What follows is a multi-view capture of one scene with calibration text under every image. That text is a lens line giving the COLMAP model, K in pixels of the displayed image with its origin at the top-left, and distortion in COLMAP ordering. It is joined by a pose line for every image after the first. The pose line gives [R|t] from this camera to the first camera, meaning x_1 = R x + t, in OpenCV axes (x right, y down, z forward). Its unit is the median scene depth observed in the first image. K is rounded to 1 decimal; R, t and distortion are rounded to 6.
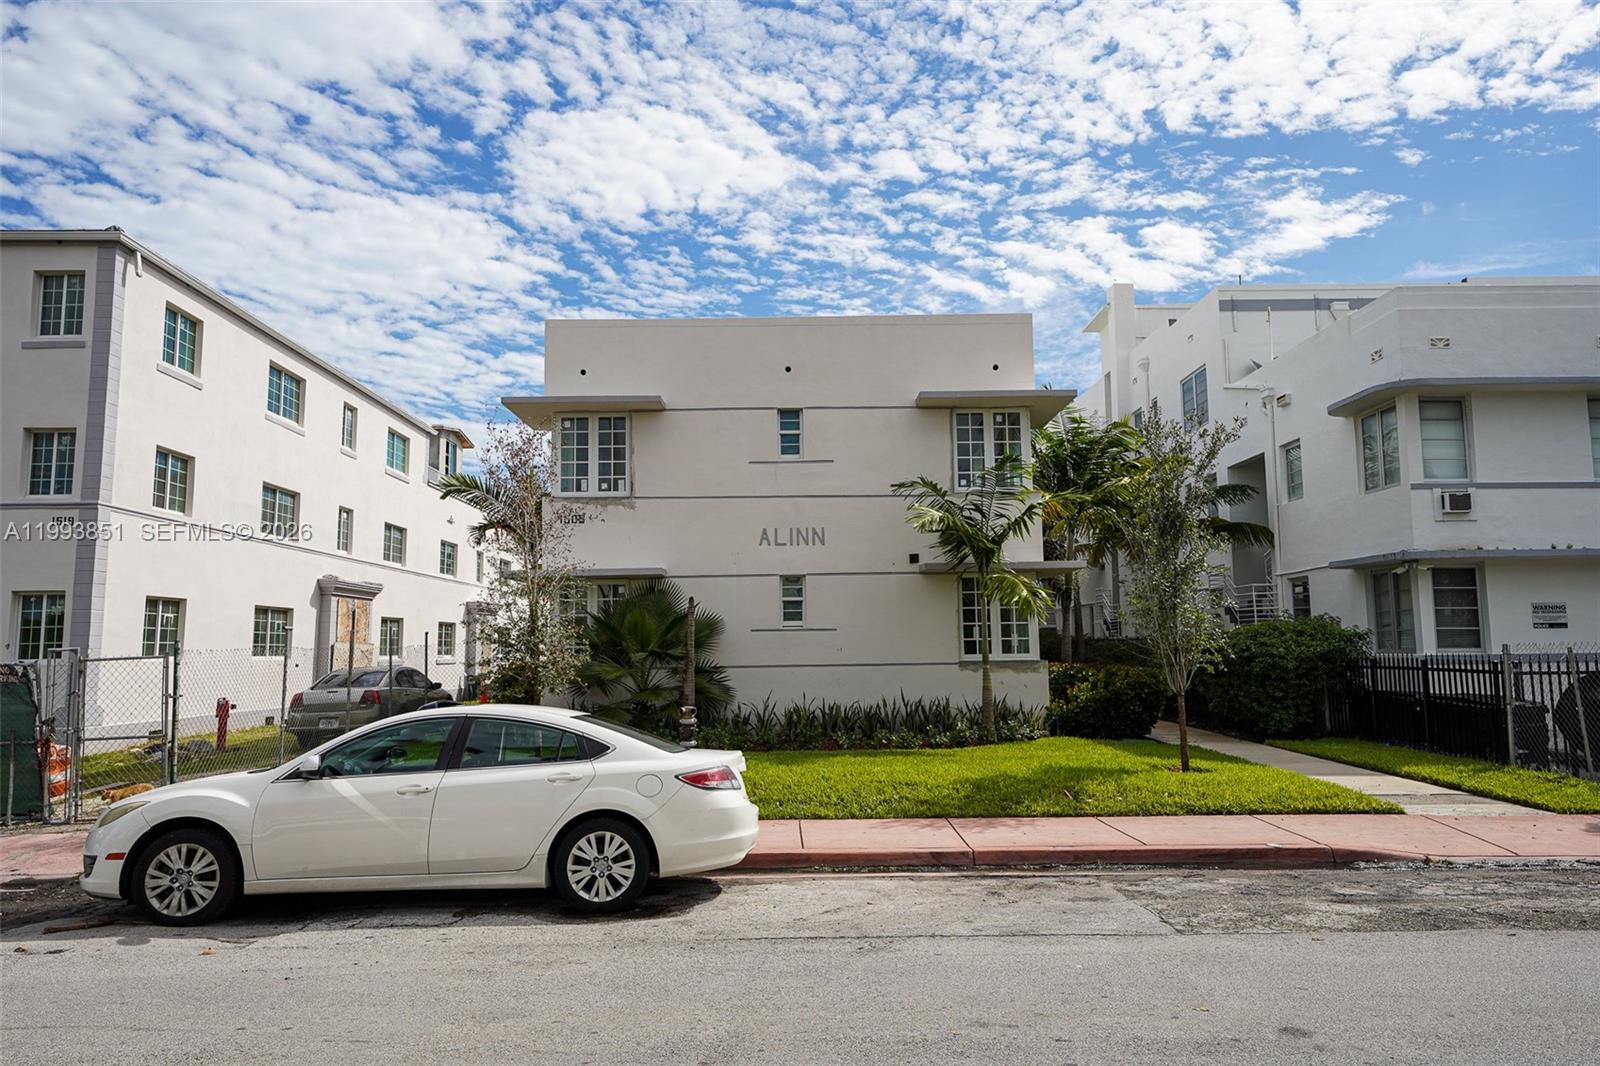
lens RADIAL K [[952.6, 0, 769.9], [0, 952.6, 532.3], [0, 0, 1]] dist [-0.000479, -0.000243]
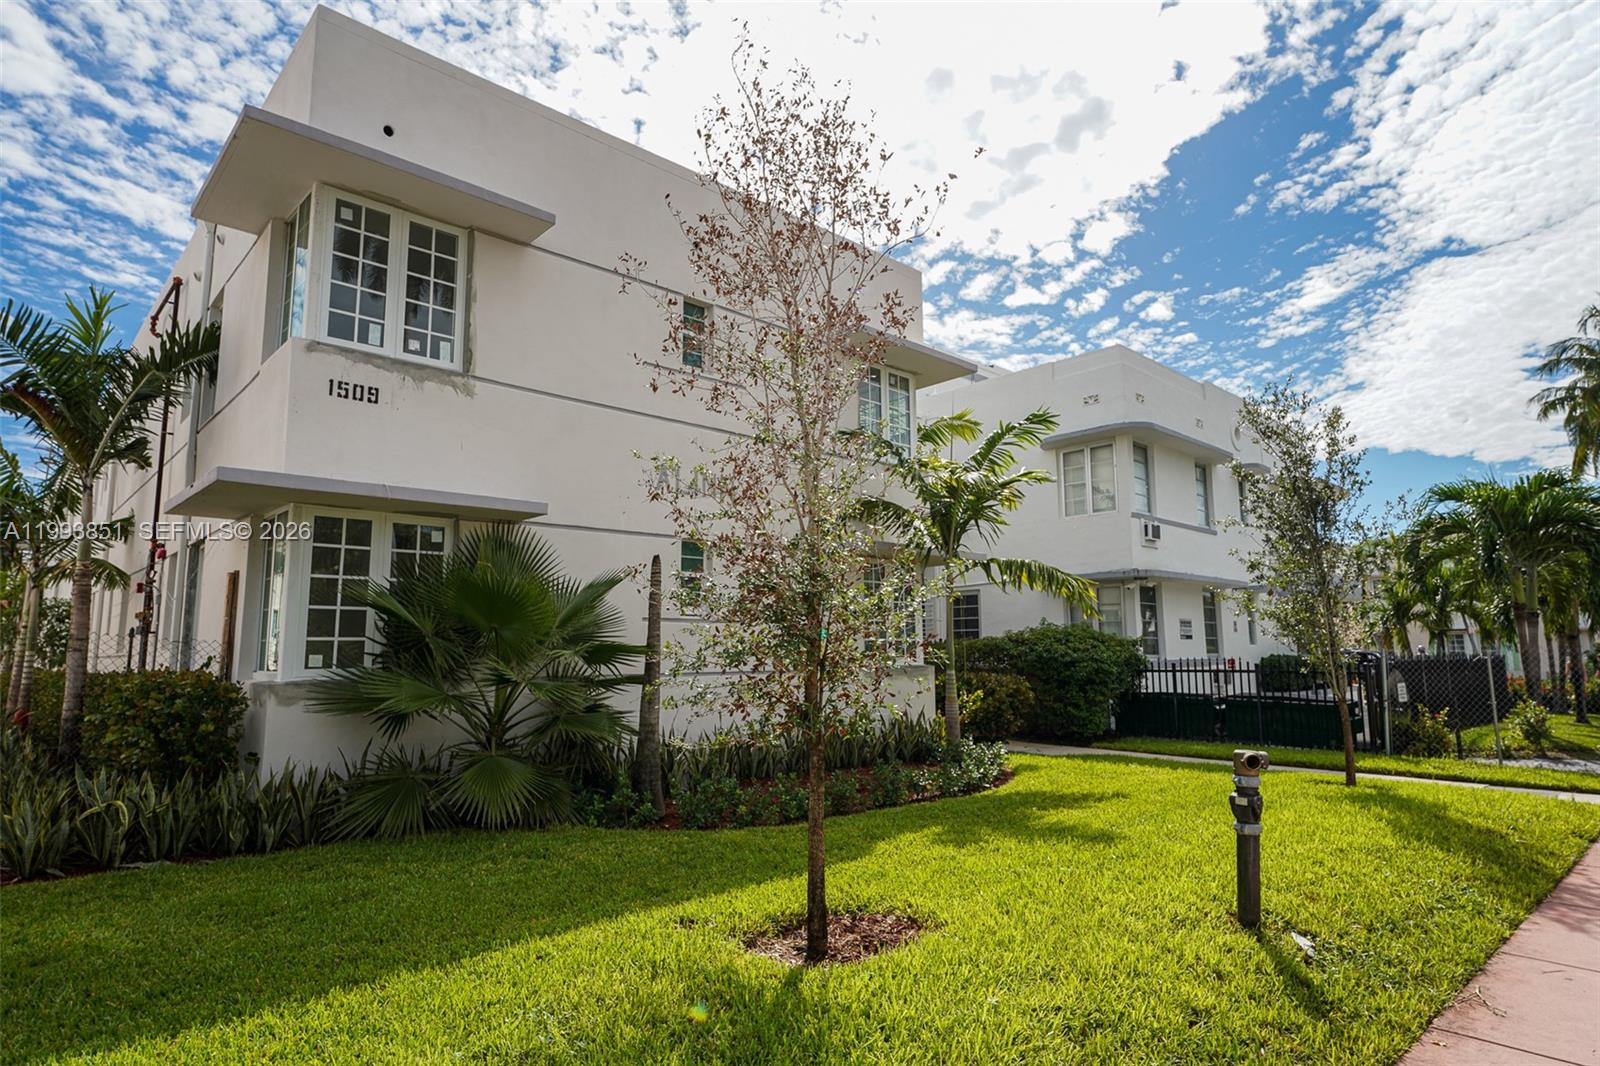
lens RADIAL K [[919.8, 0, 800.0], [0, 919.8, 533.0], [0, 0, 1]] dist [0.025864, 0.000908]
pose [[0.740956, 0.099527, 0.664138, -0.352407], [-0.073096, 0.995034, -0.067564, 0.078567], [-0.667564, 0.001516, 0.744551, 0.457501]]
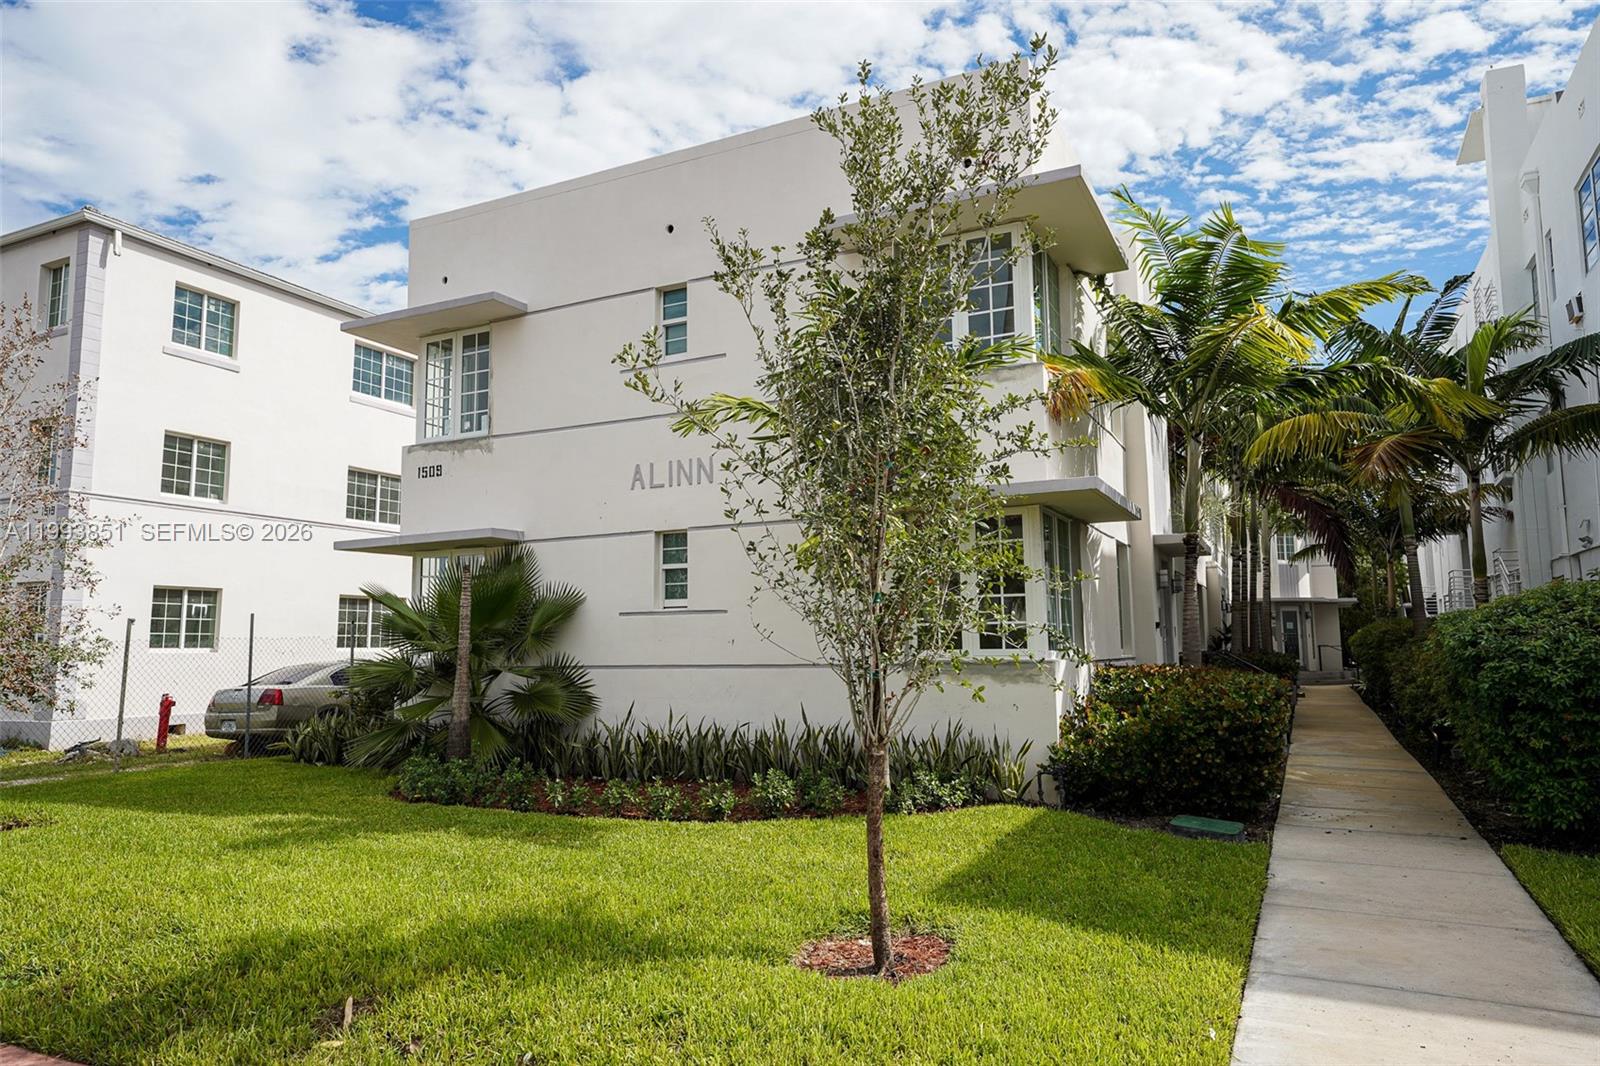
lens RADIAL K [[1033.3, 0, 800.0], [0, 1033.3, 533.0], [0, 0, 1]] dist [0.010276, 0.002451]
pose [[0.889657, -0.046235, -0.454283, 0.430712], [0.046470, 0.998863, -0.010655, 0.057788], [0.454259, -0.011631, 0.890793, 0.388759]]
